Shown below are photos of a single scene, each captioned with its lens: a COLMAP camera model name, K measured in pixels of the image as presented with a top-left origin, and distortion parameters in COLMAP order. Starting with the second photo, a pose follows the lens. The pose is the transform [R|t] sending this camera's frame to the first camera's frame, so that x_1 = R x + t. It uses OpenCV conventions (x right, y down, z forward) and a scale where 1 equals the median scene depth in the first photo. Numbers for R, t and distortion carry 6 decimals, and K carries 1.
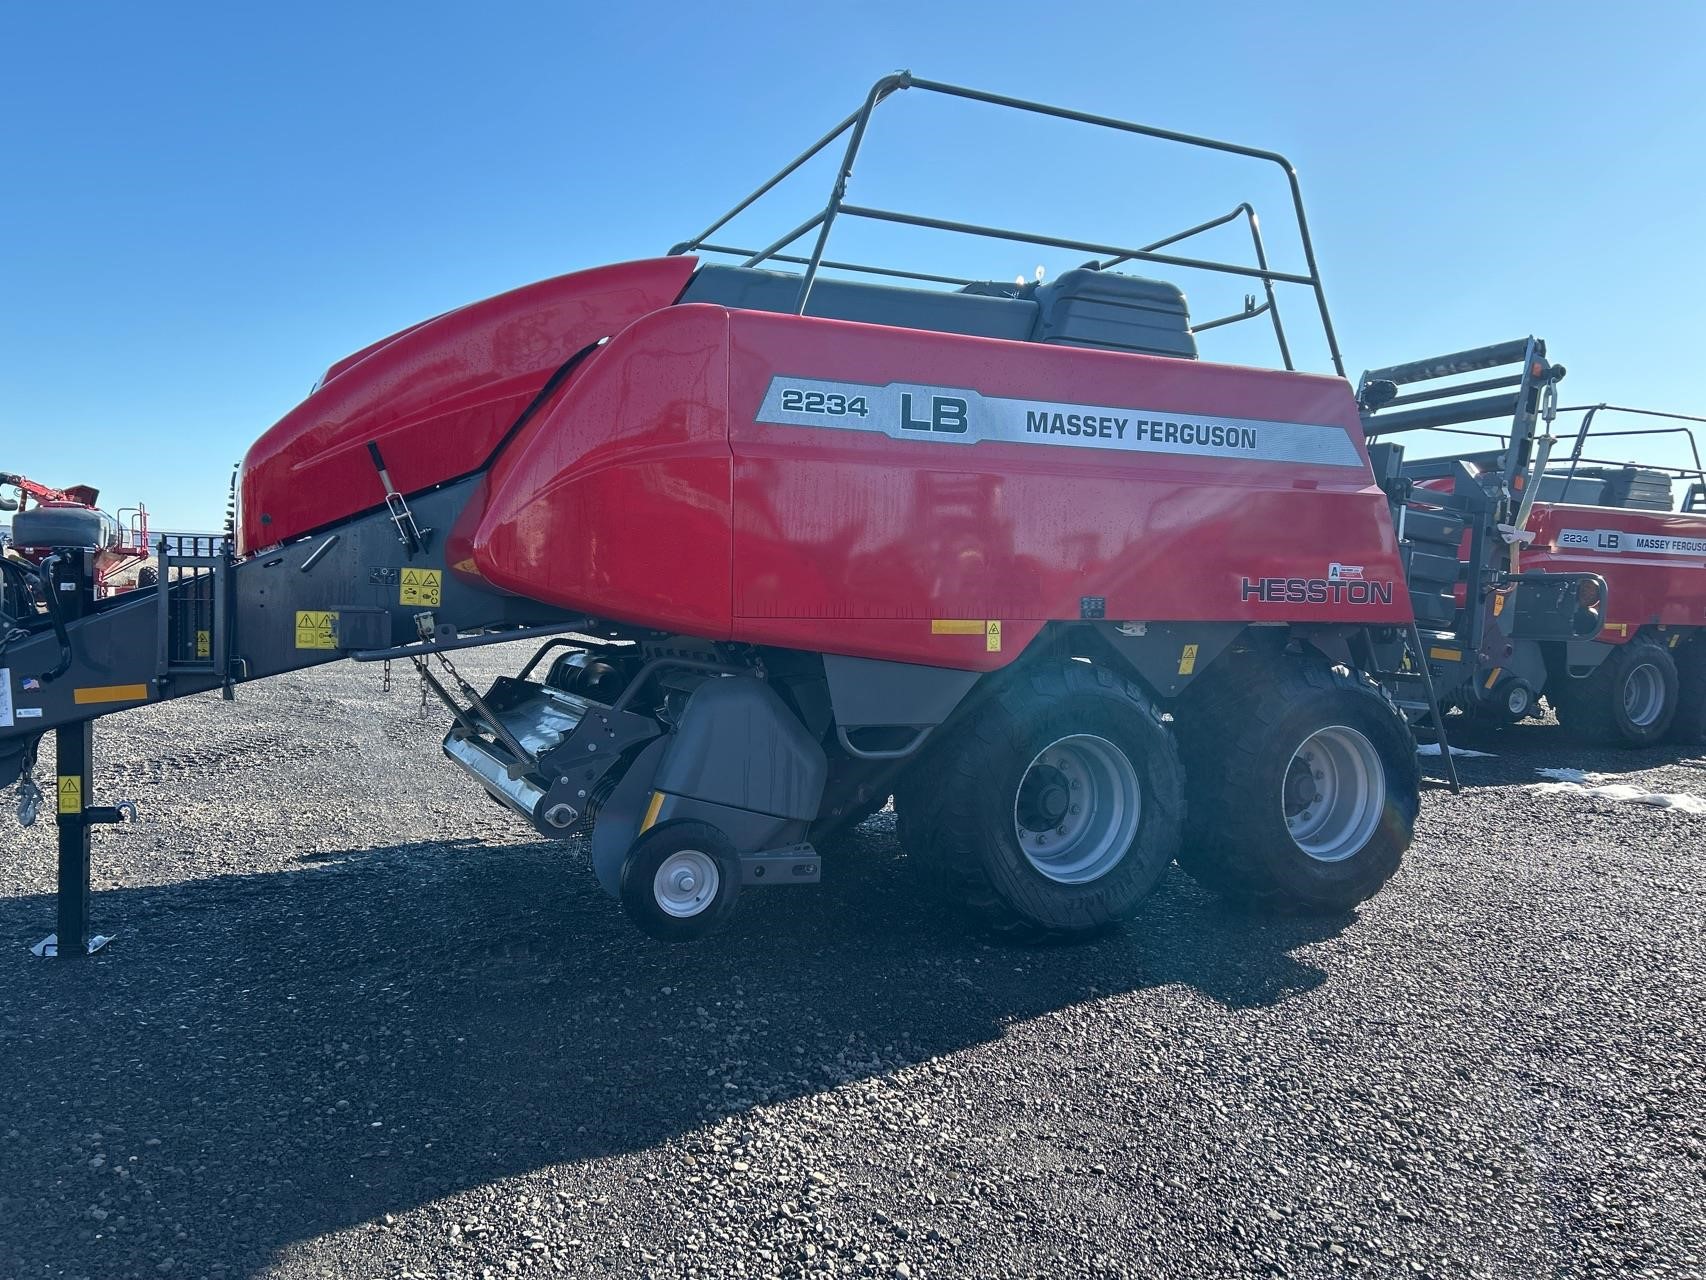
lens RADIAL K [[1210.9, 0, 866.0], [0, 1210.9, 644.3], [0, 0, 1]] dist [0.059512, -0.004291]
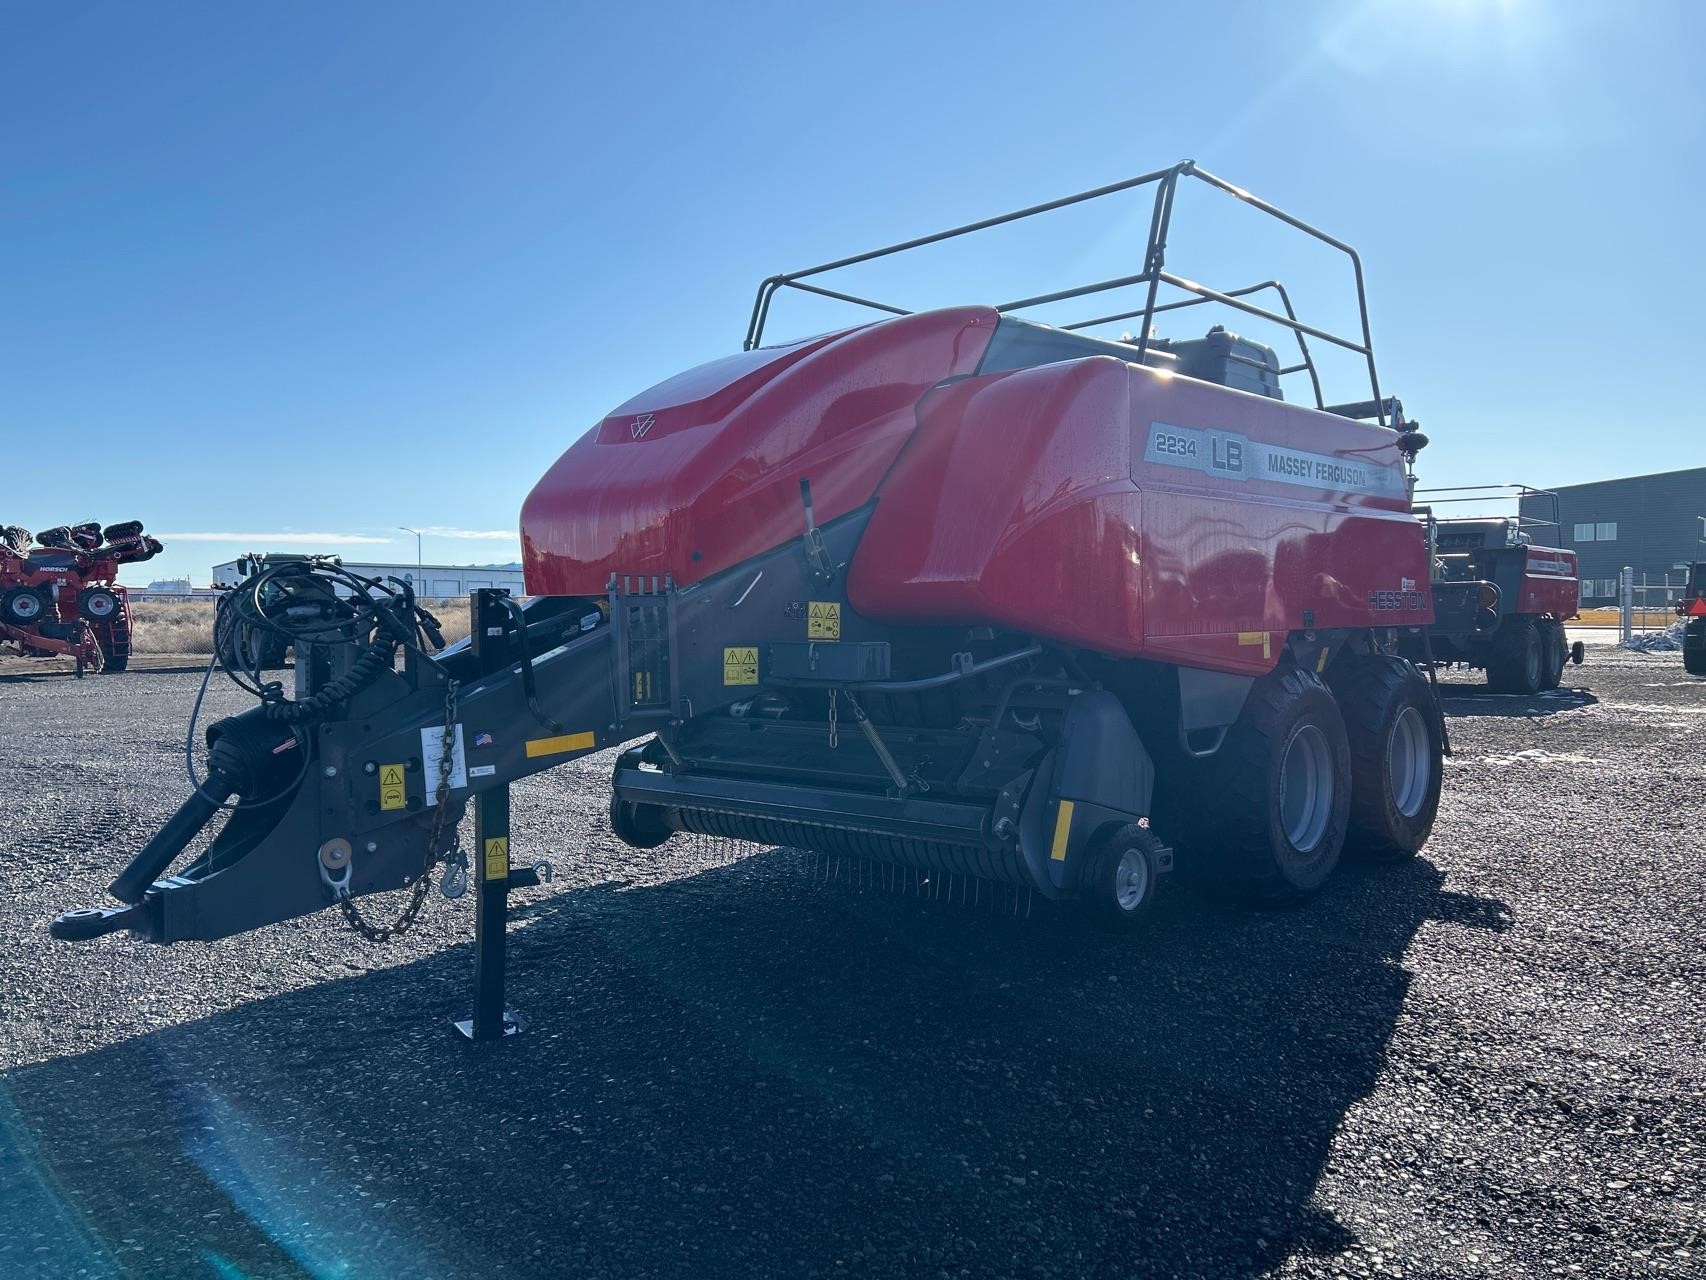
lens RADIAL K [[1210.9, 0, 860.2], [0, 1210.9, 648.0], [0, 0, 1]] dist [0.059512, -0.004291]
pose [[0.923189, -0.039935, 0.382266, -0.722365], [0.042451, 0.999097, 0.001854, -0.023805], [-0.381995, 0.014516, 0.924050, 0.064141]]
